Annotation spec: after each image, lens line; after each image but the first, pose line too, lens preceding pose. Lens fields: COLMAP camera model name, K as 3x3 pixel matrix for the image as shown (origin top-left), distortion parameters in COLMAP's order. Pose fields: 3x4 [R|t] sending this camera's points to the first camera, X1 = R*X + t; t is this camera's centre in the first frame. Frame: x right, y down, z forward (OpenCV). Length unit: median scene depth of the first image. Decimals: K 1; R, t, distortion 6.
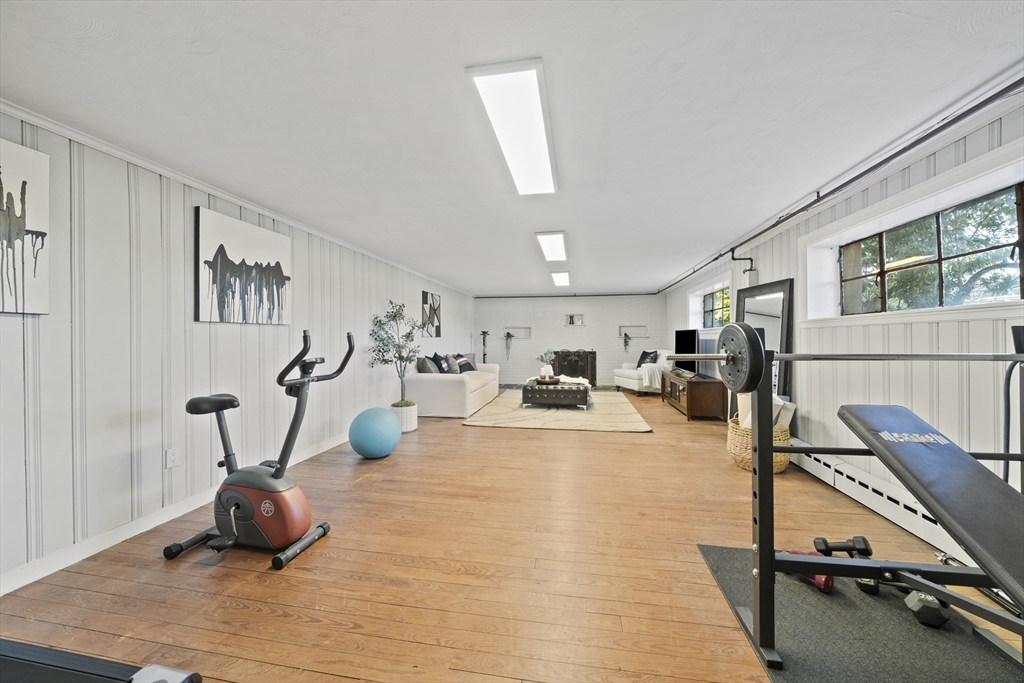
lens RADIAL K [[355.1, 0, 513.7], [0, 355.1, 341.5], [0, 0, 1]] dist [0.001143, 0.000441]
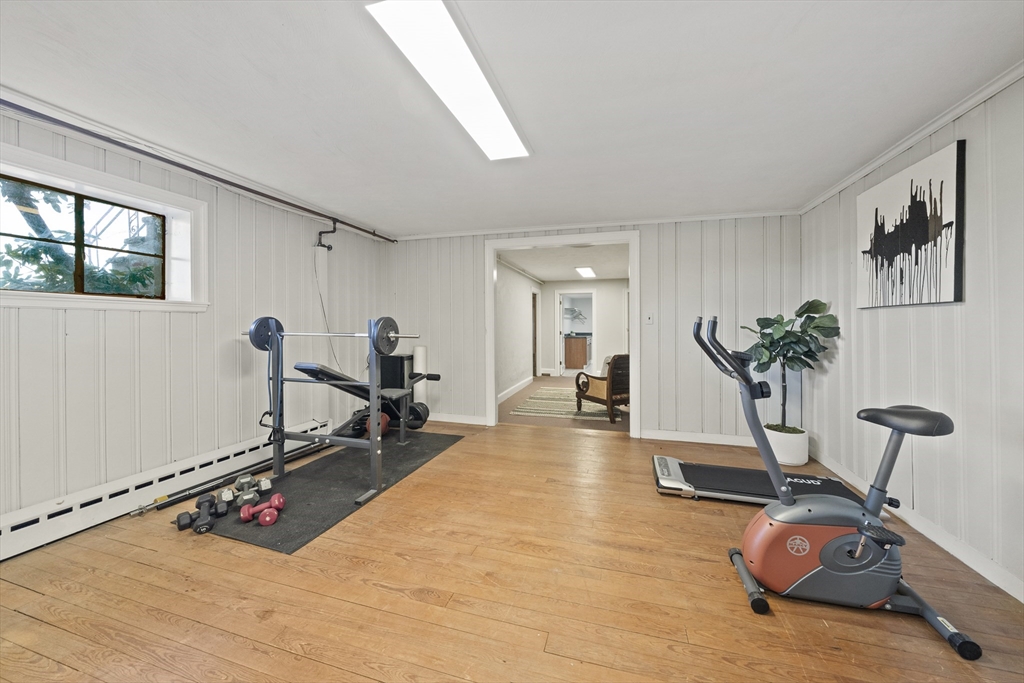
lens RADIAL K [[355.1, 0, 514.0], [0, 355.1, 333.1], [0, 0, 1]] dist [0.001143, 0.000441]
pose [[-0.994425, 0.002725, 0.105410, -0.161985], [0.003648, 0.999957, 0.008563, 0.003291], [-0.105382, 0.008899, -0.994392, 2.025391]]
